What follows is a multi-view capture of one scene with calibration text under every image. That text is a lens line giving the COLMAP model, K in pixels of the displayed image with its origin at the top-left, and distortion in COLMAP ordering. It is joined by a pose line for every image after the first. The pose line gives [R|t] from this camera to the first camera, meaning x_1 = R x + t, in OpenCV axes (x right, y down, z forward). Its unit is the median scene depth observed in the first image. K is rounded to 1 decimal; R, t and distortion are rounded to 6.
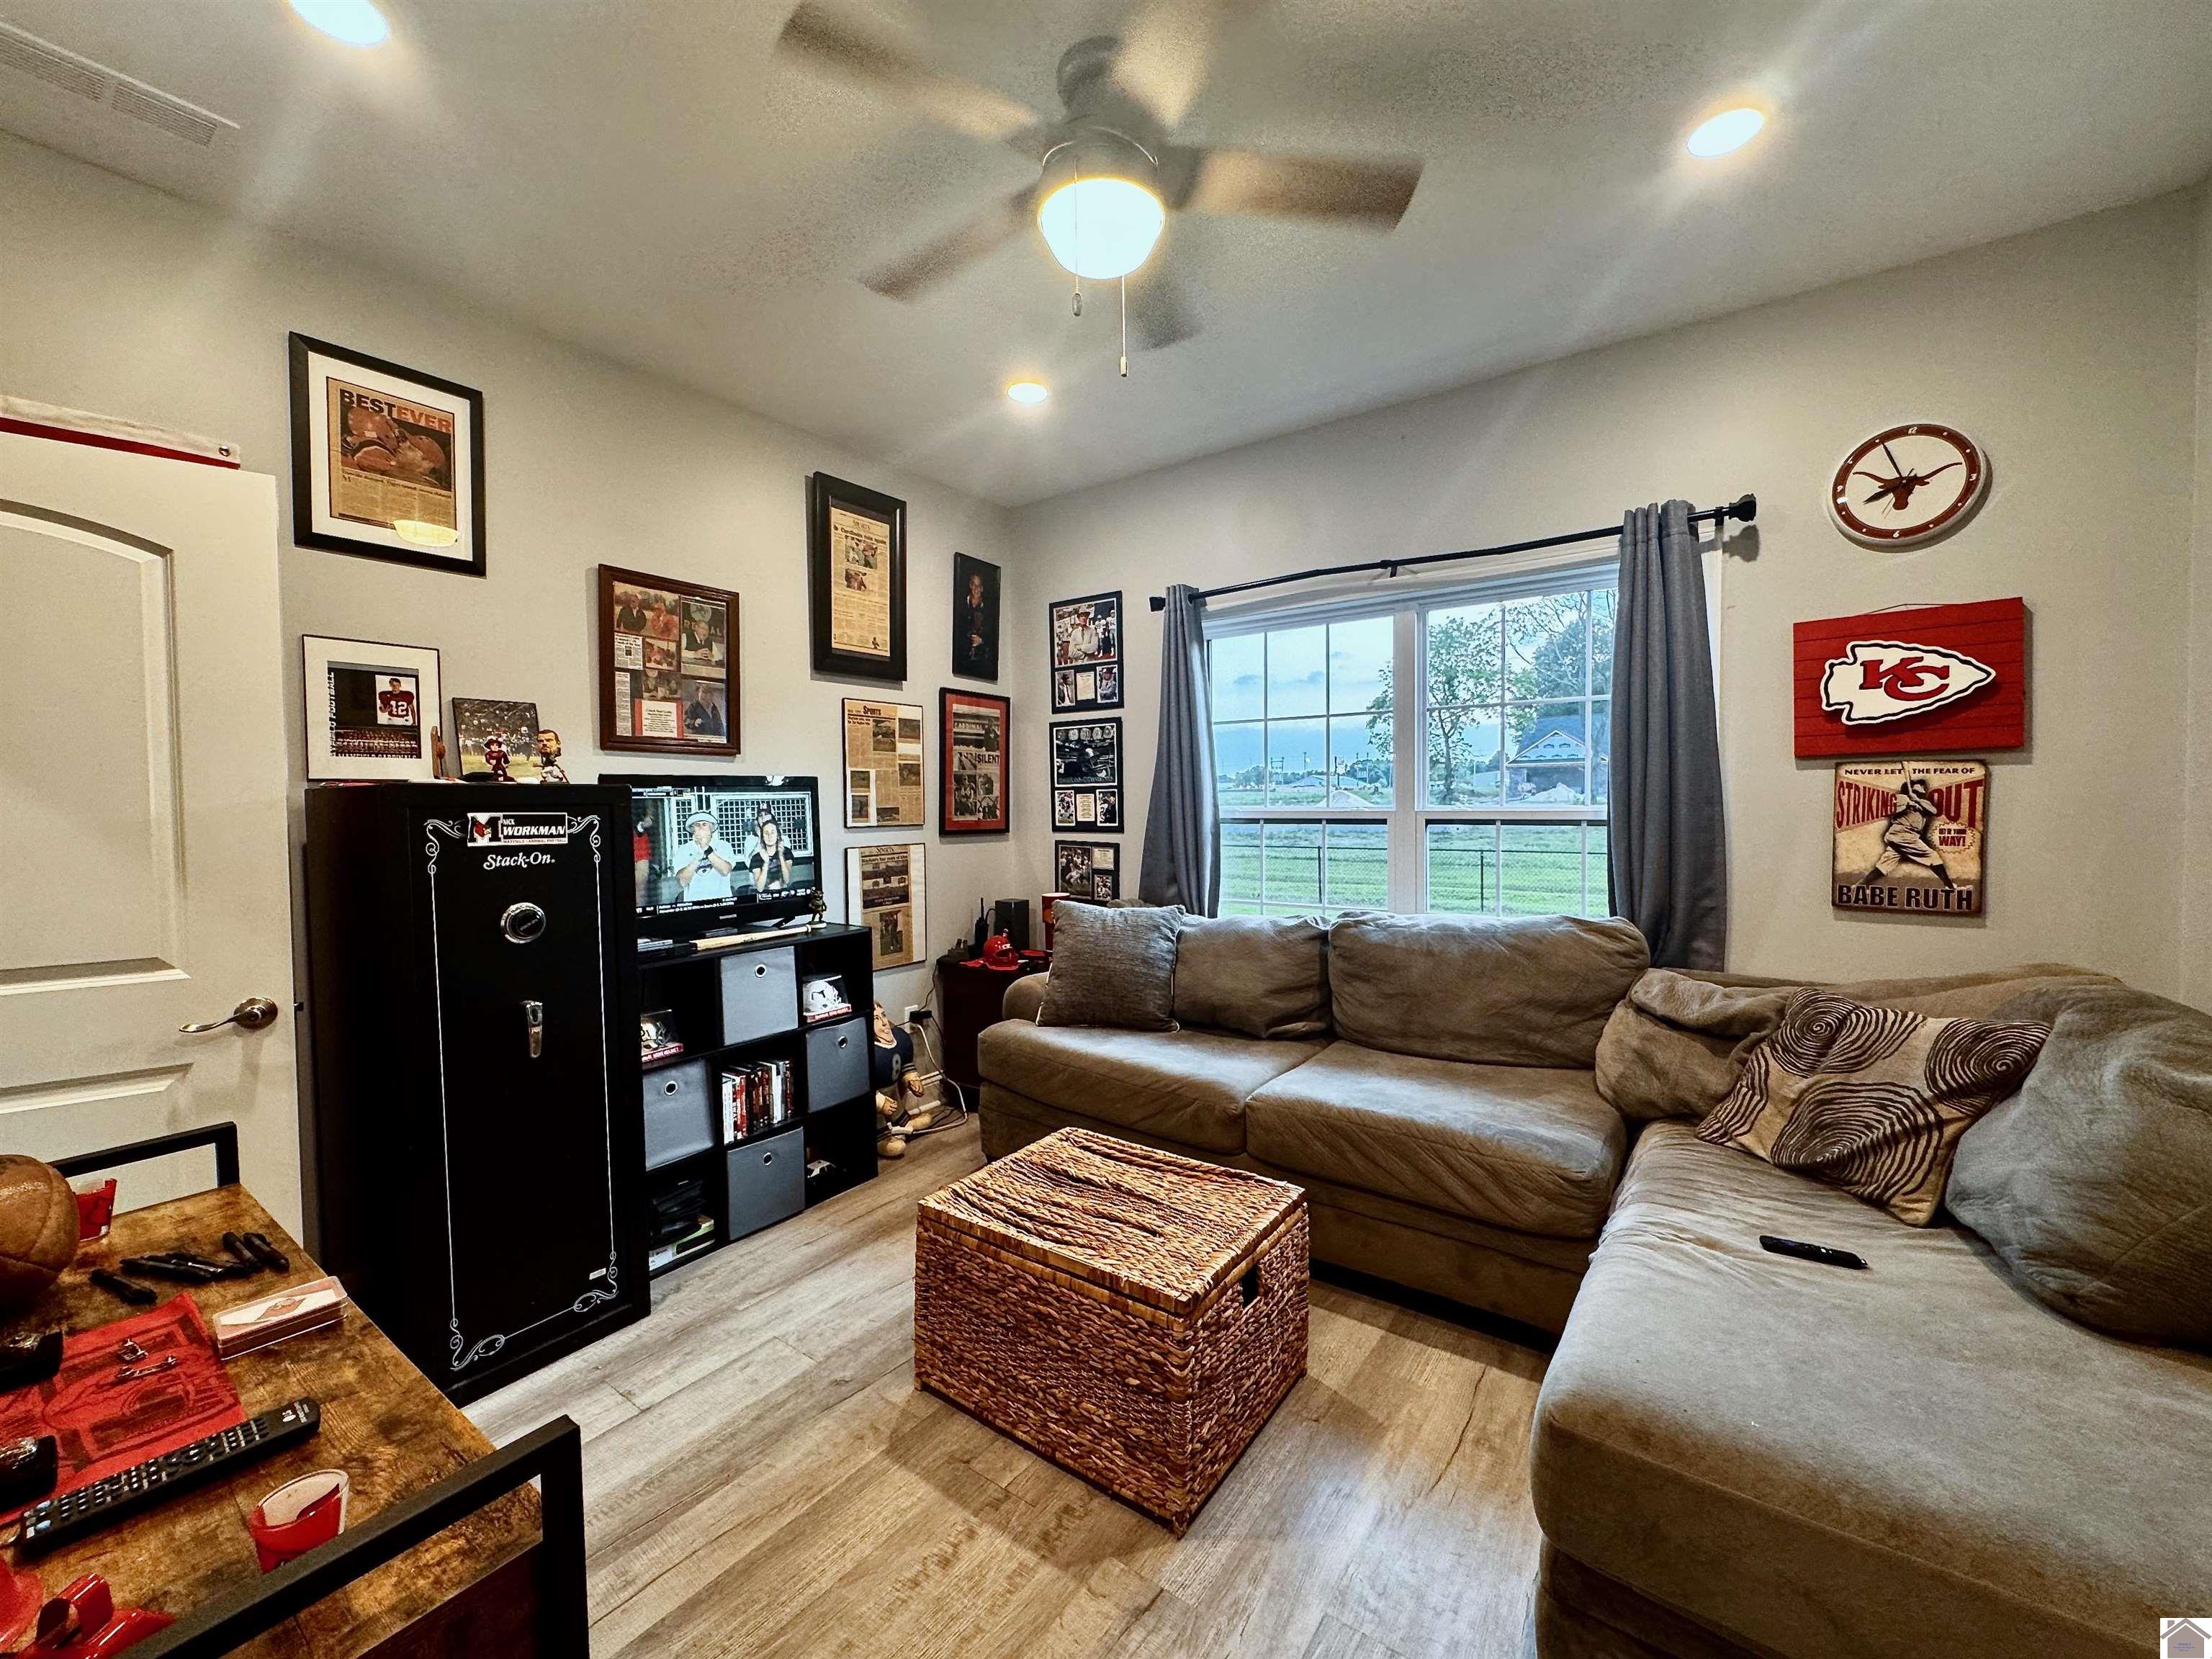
lens RADIAL K [[886.2, 0, 1100.8], [0, 886.2, 826.9], [0, 0, 1]] dist [-0.001250, 0.000185]
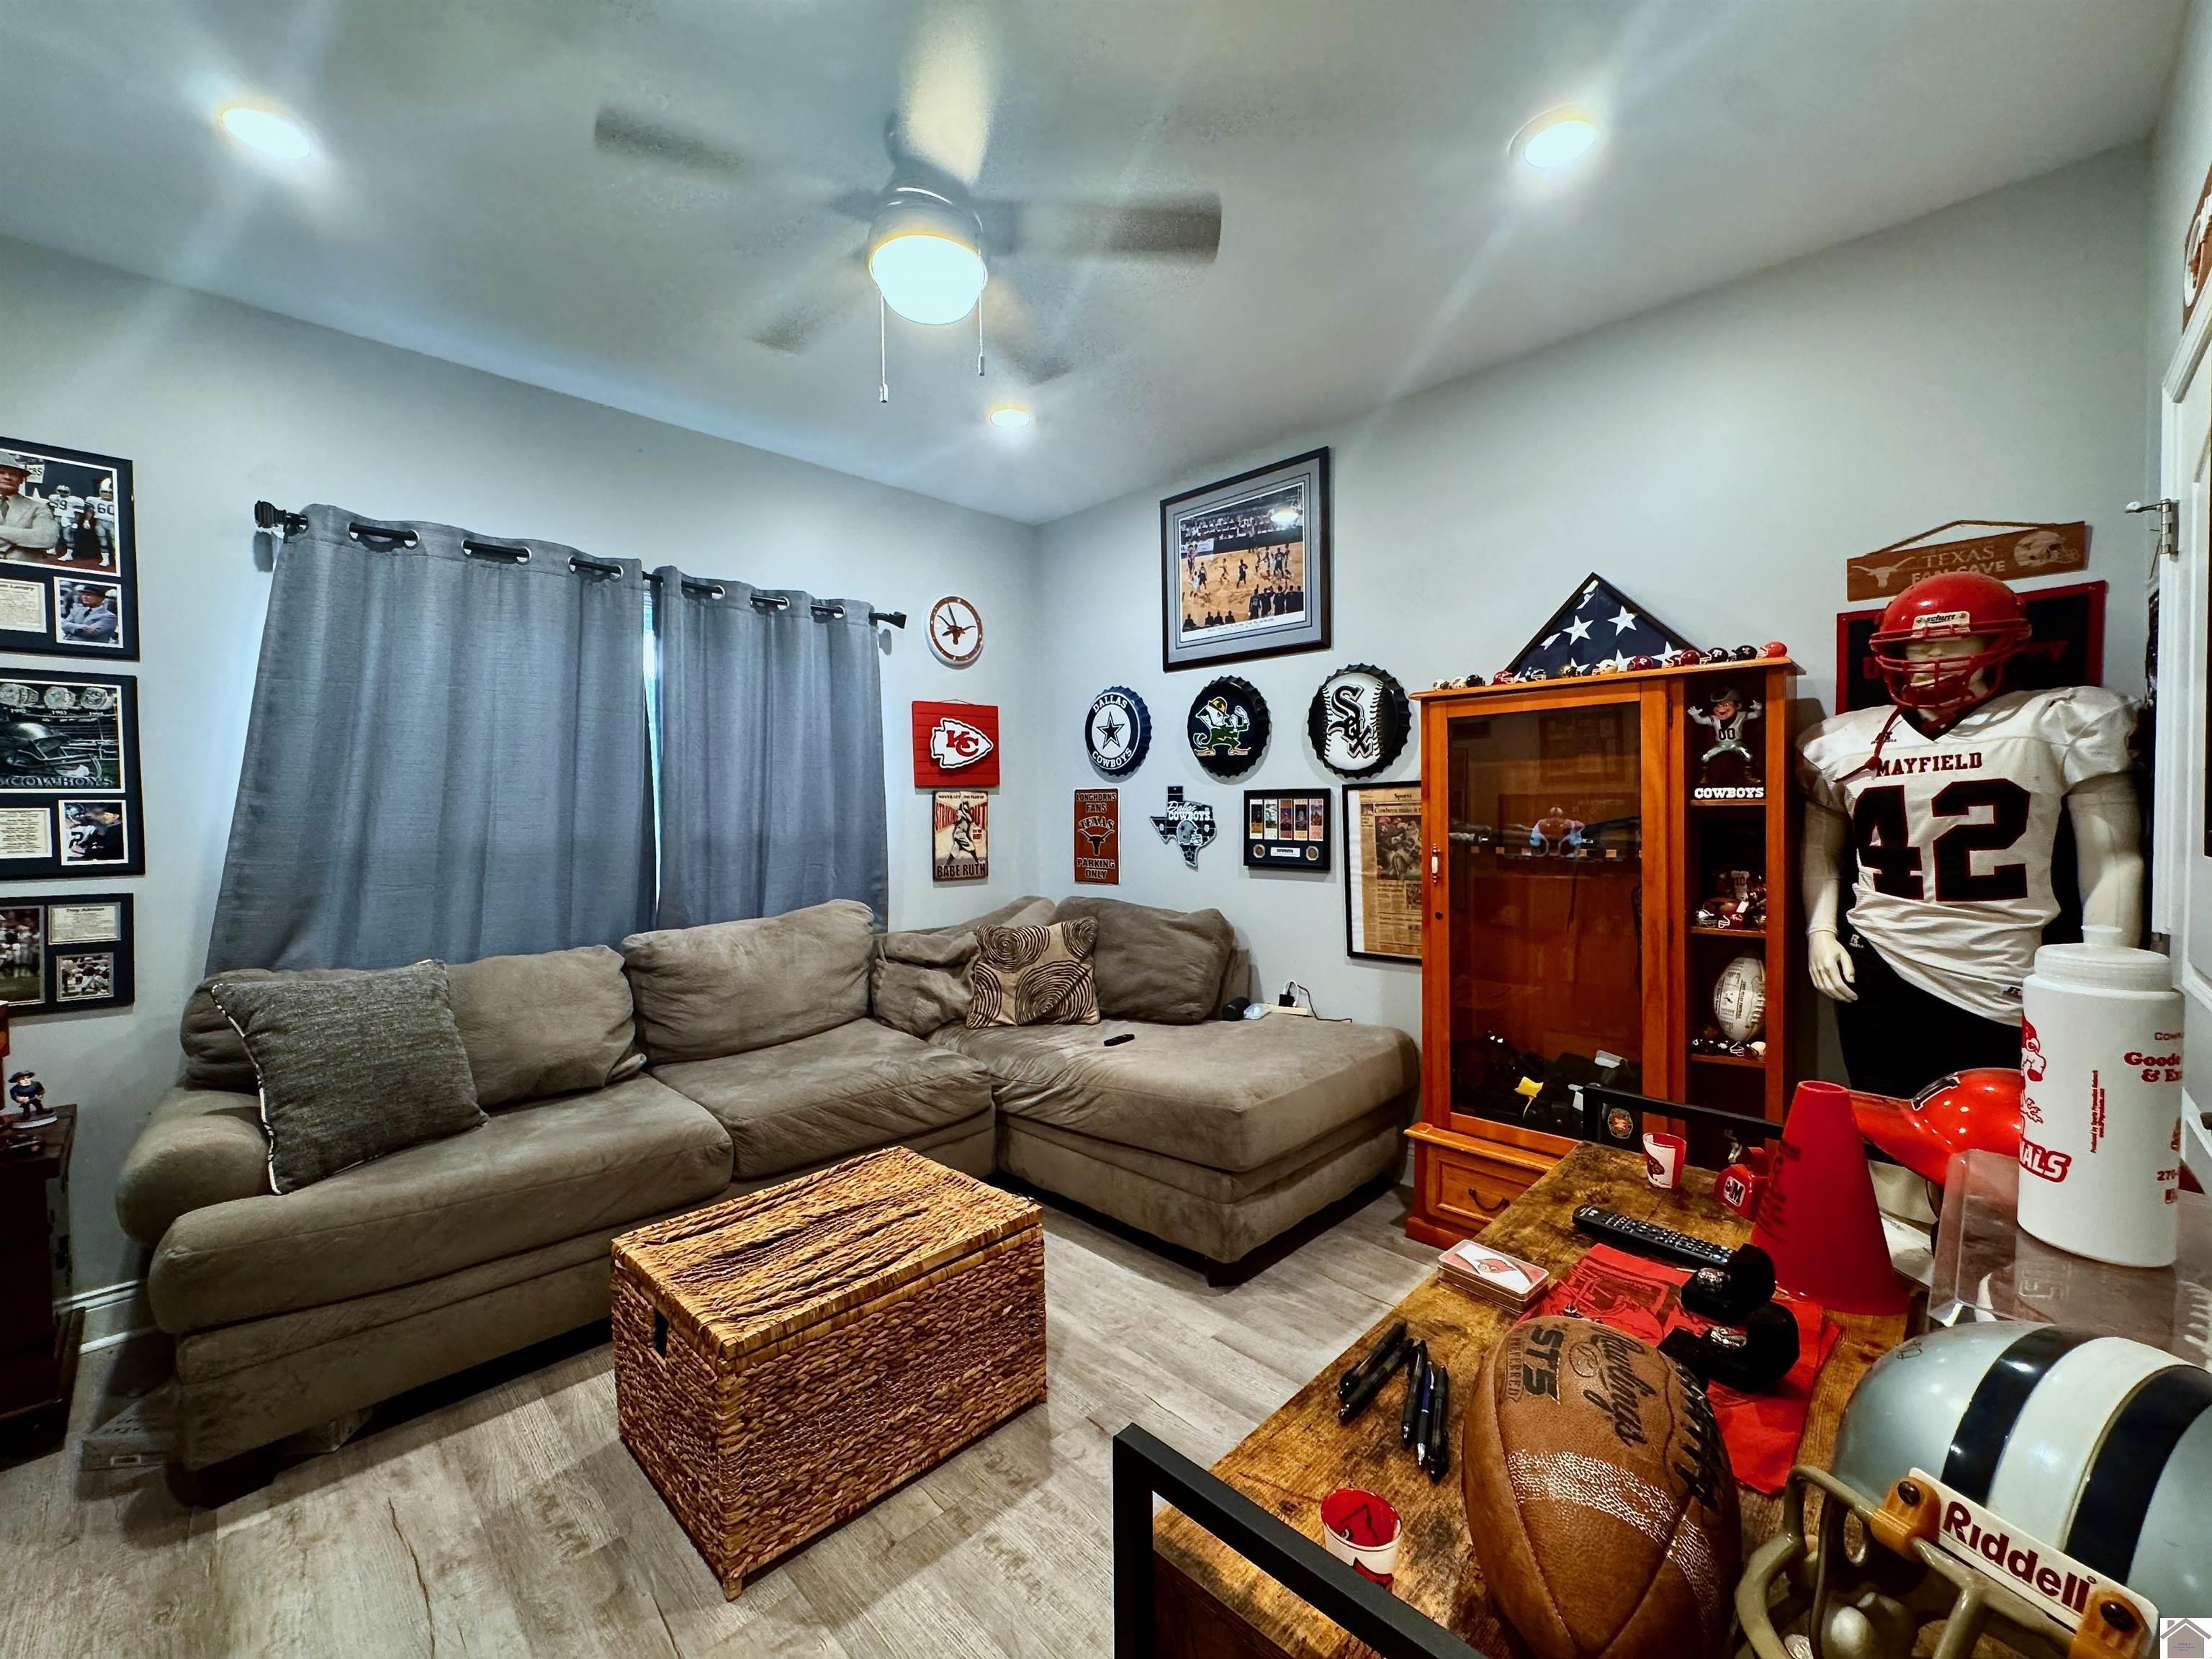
lens RADIAL K [[886.2, 0, 1100.8], [0, 886.2, 826.9], [0, 0, 1]] dist [-0.001250, 0.000185]
pose [[0.153330, -0.012441, 0.988097, -0.751298], [0.041033, 0.999138, 0.006213, -0.004131], [-0.987323, 0.039592, 0.153708, 0.471102]]
